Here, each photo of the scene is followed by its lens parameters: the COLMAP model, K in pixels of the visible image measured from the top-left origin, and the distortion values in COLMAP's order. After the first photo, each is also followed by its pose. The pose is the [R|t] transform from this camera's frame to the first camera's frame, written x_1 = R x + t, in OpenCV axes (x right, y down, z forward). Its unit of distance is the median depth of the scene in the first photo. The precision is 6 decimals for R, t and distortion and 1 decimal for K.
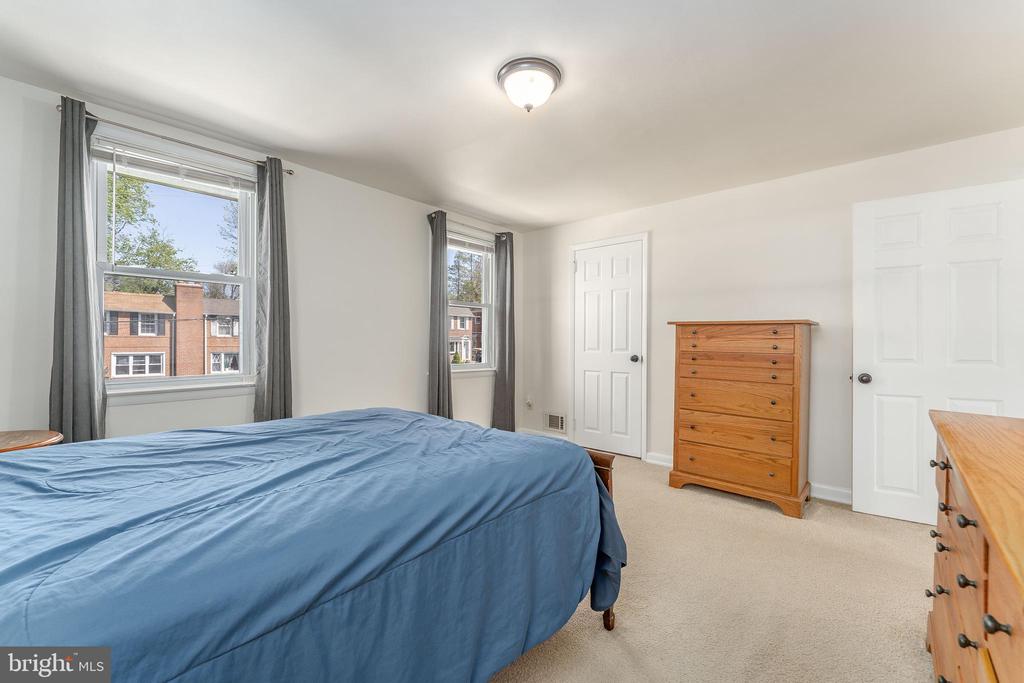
lens RADIAL K [[419.0, 0, 507.4], [0, 419.0, 344.1], [0, 0, 1]] dist [-0.005465, 0.000424]
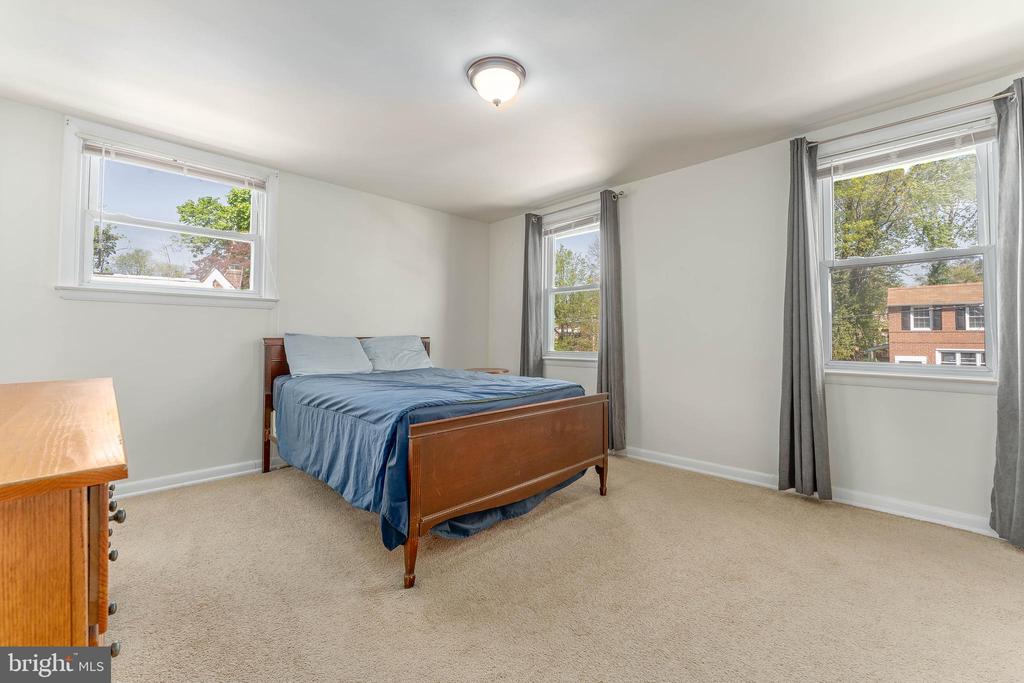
lens RADIAL K [[419.0, 0, 510.2], [0, 419.0, 331.3], [0, 0, 1]] dist [-0.005465, 0.000424]
pose [[-0.051881, -0.017582, -0.998498, 0.122864], [-0.005312, 0.999836, -0.017330, 0.004049], [0.998639, 0.004405, -0.051966, 0.122049]]
